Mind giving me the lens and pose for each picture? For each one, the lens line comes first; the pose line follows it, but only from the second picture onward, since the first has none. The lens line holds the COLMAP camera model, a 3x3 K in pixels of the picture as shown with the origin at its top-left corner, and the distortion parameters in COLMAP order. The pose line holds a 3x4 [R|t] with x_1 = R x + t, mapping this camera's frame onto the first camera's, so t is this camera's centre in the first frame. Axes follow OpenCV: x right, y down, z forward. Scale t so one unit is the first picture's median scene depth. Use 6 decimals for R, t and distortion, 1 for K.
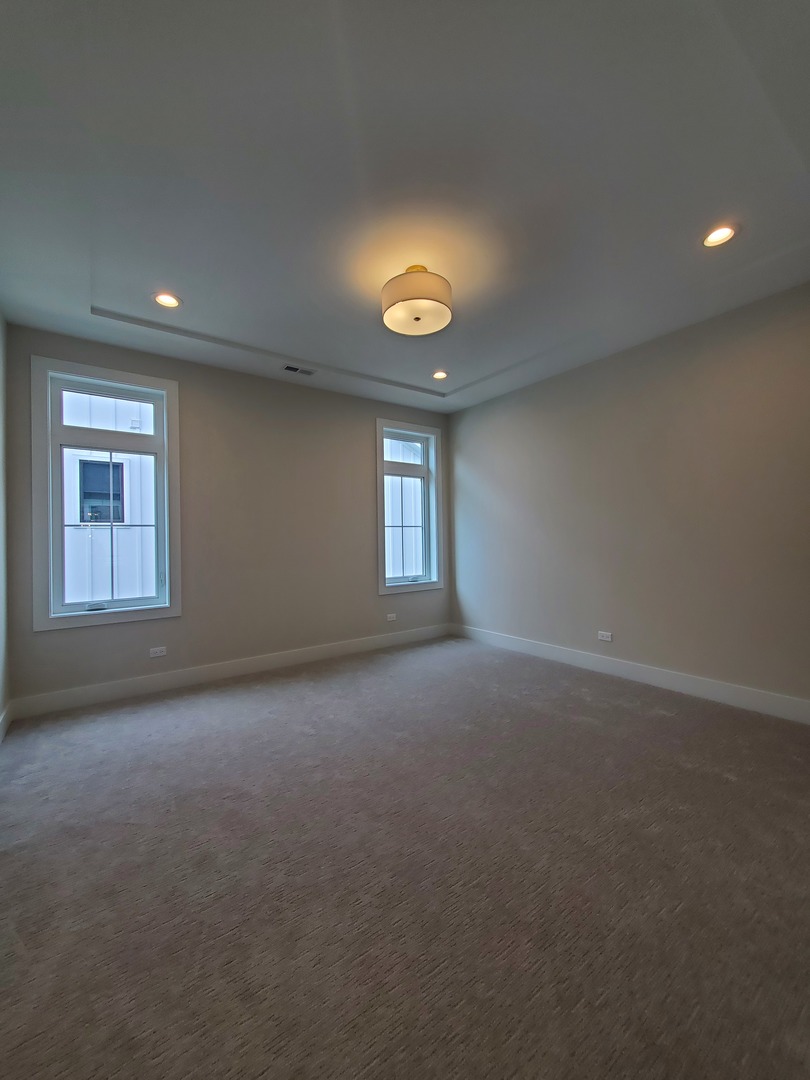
lens RADIAL K [[424.9, 0, 405.0], [0, 424.9, 540.0], [0, 0, 1]] dist [0.003038, 0.000064]
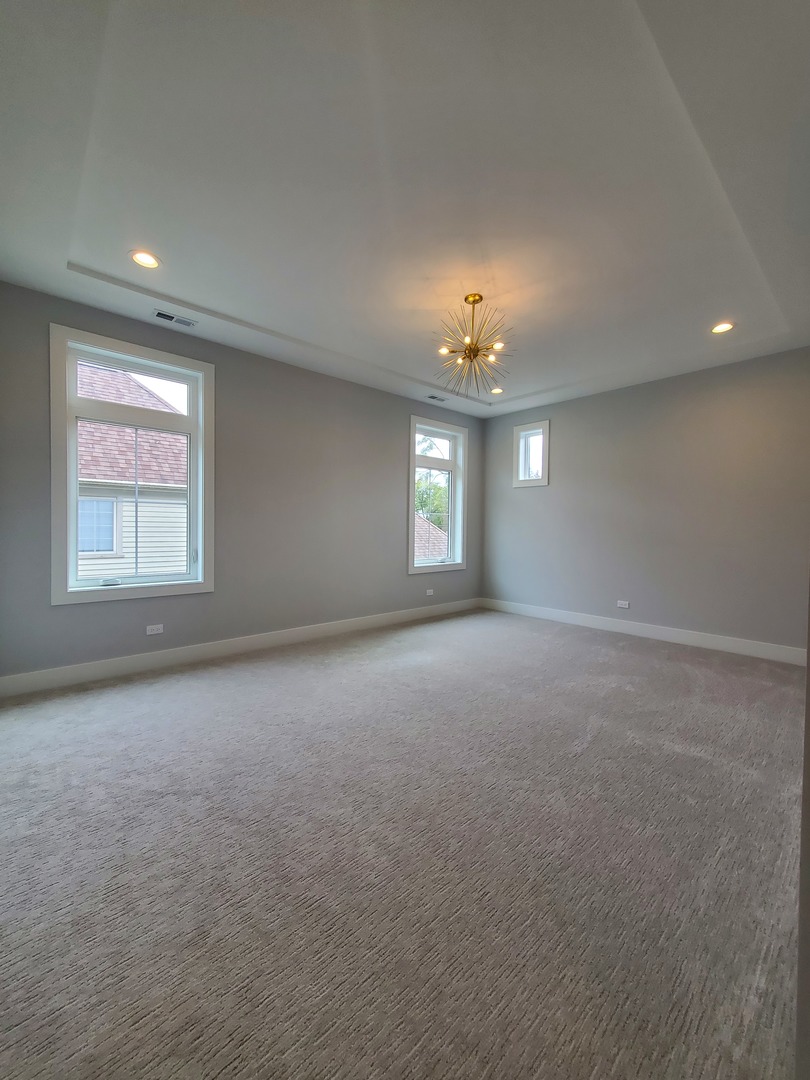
lens RADIAL K [[479.9, 0, 368.8], [0, 479.9, 543.9], [0, 0, 1]] dist [0.018200, 0.000331]
pose [[0.991499, 0.028332, 0.126992, -0.296777], [-0.033314, 0.998750, 0.037276, 0.004617], [-0.125777, -0.041190, 0.991203, -0.219413]]
